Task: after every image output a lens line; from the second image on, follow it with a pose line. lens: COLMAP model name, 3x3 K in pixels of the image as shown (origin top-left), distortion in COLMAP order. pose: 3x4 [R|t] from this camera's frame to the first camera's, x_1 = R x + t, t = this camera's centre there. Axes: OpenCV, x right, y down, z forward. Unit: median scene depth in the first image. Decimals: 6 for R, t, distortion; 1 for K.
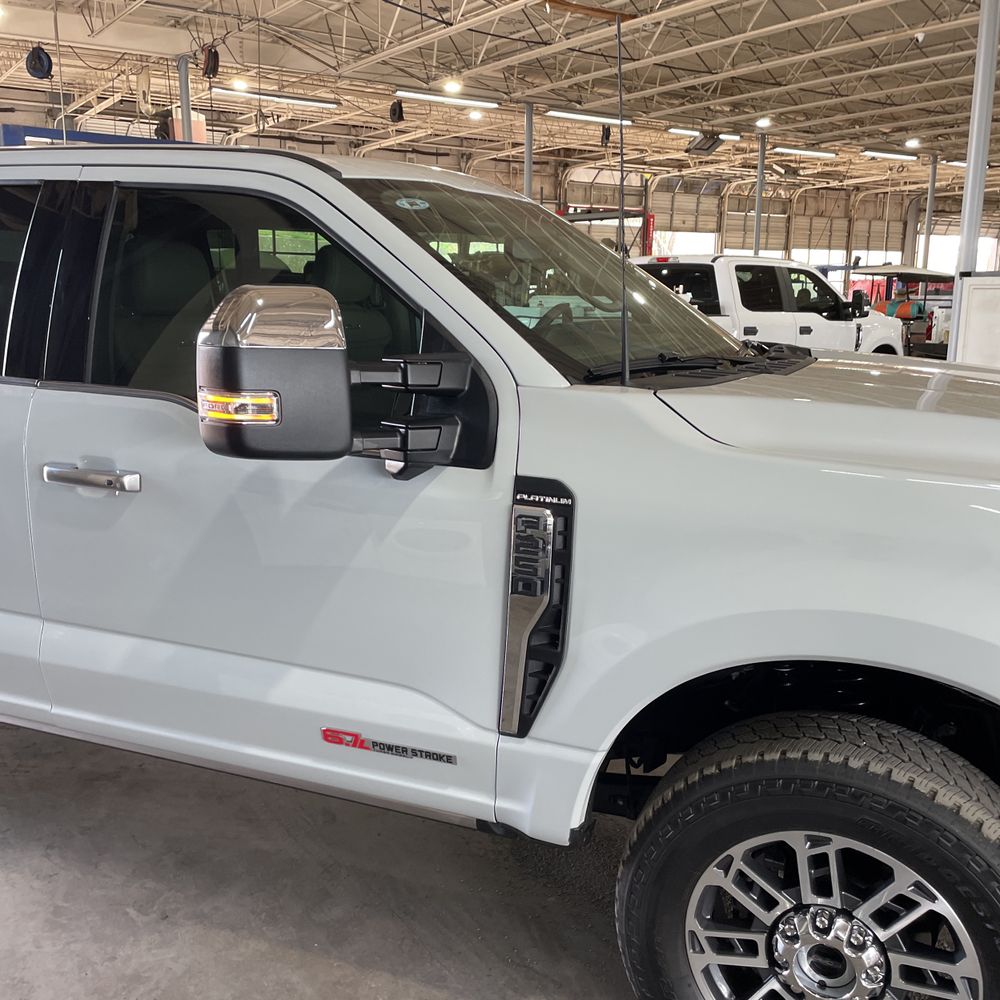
lens RADIAL K [[1015.9, 0, 512.8], [0, 1015.9, 493.2], [0, 0, 1]] dist [0.027772, 0.000000]
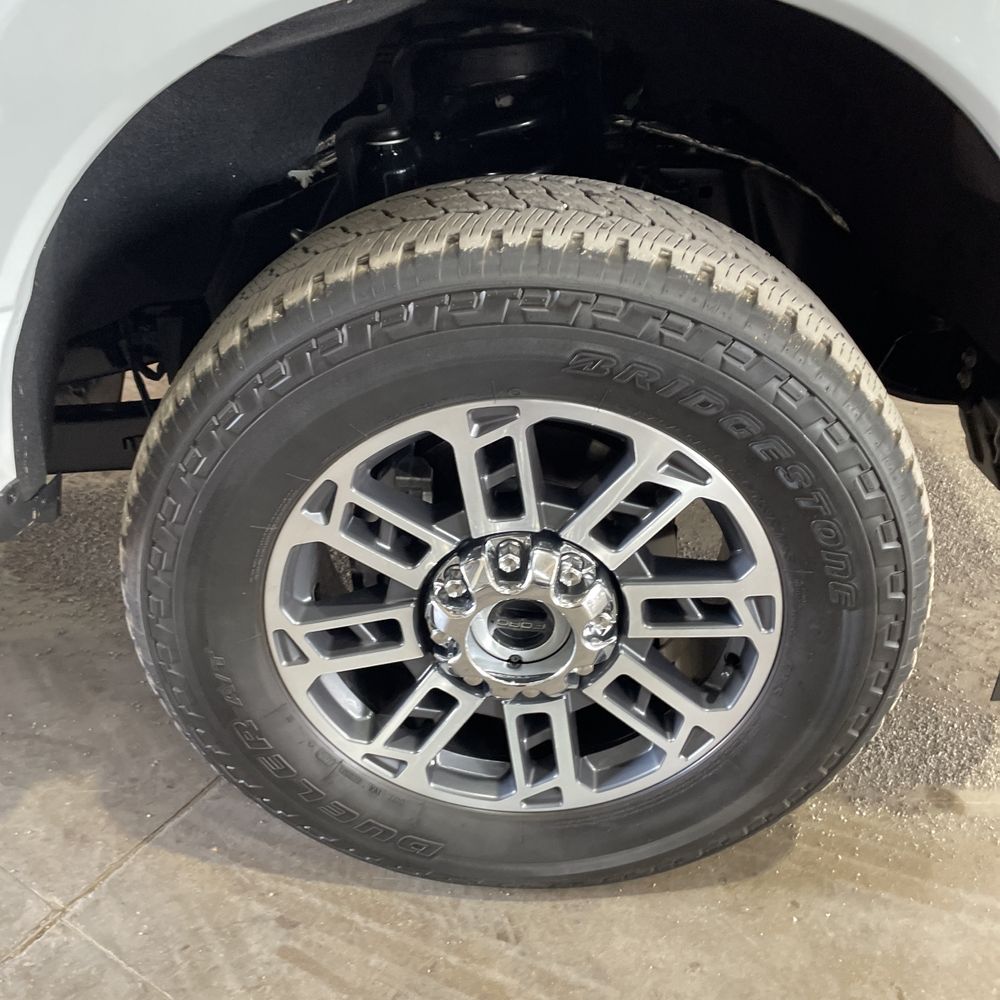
lens RADIAL K [[1015.9, 0, 488.9], [0, 1015.9, 508.1], [0, 0, 1]] dist [0.027772, 0.000000]
pose [[0.926290, -0.198820, 0.320091, 0.125371], [0.085825, 0.938462, 0.334548, 0.211291], [-0.366908, -0.282416, 0.886352, 0.535063]]
